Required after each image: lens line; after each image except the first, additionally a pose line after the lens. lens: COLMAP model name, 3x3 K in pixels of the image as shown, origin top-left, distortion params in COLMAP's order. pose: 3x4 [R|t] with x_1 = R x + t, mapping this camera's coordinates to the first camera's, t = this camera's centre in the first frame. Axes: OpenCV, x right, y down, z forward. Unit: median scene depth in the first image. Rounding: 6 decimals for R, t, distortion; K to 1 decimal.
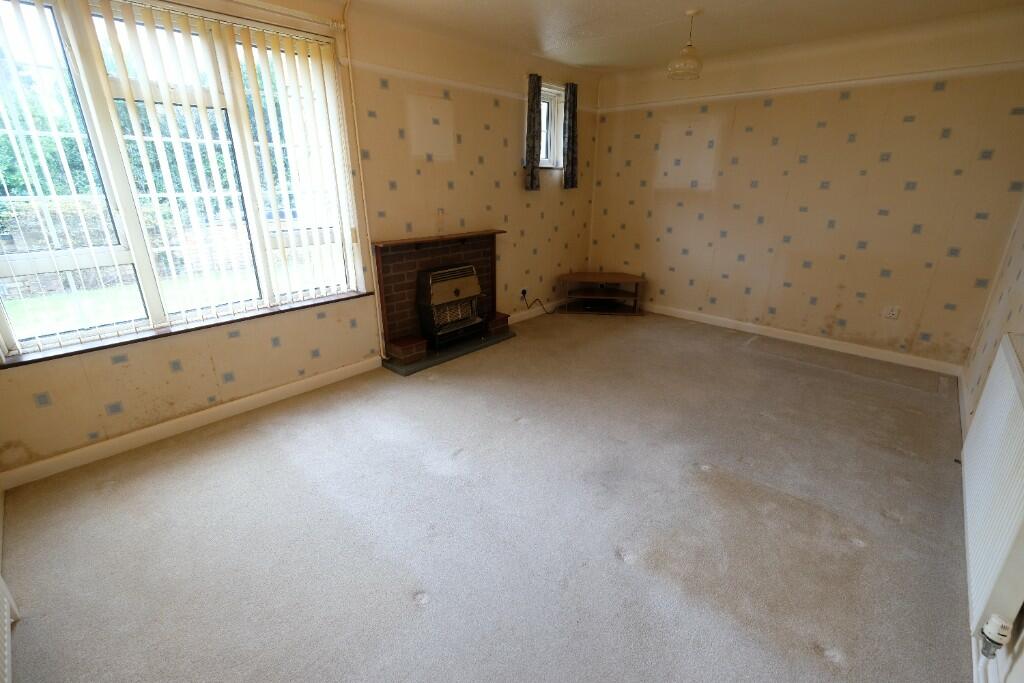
lens RADIAL K [[448.9, 0, 514.6], [0, 448.9, 338.5], [0, 0, 1]] dist [-0.001845, -0.000767]
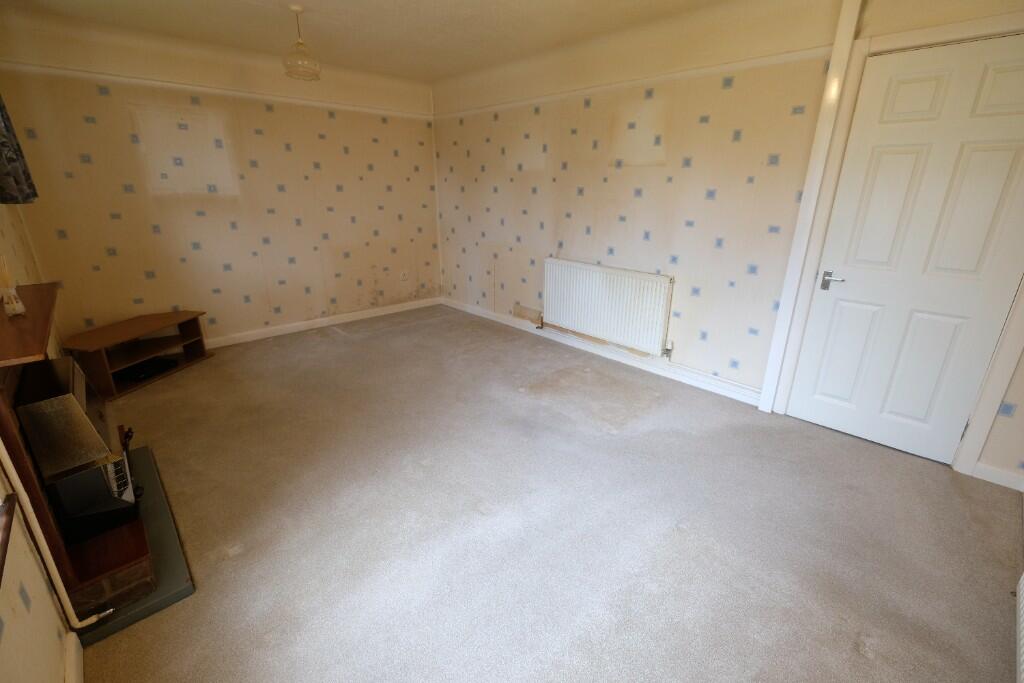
lens RADIAL K [[448.9, 0, 512.7], [0, 448.9, 338.3], [0, 0, 1]] dist [-0.001845, -0.000767]
pose [[0.067796, -0.324497, 0.943454, -0.502134], [0.327009, 0.900621, 0.286266, -0.159680], [-0.942586, 0.289110, 0.167172, 0.442115]]
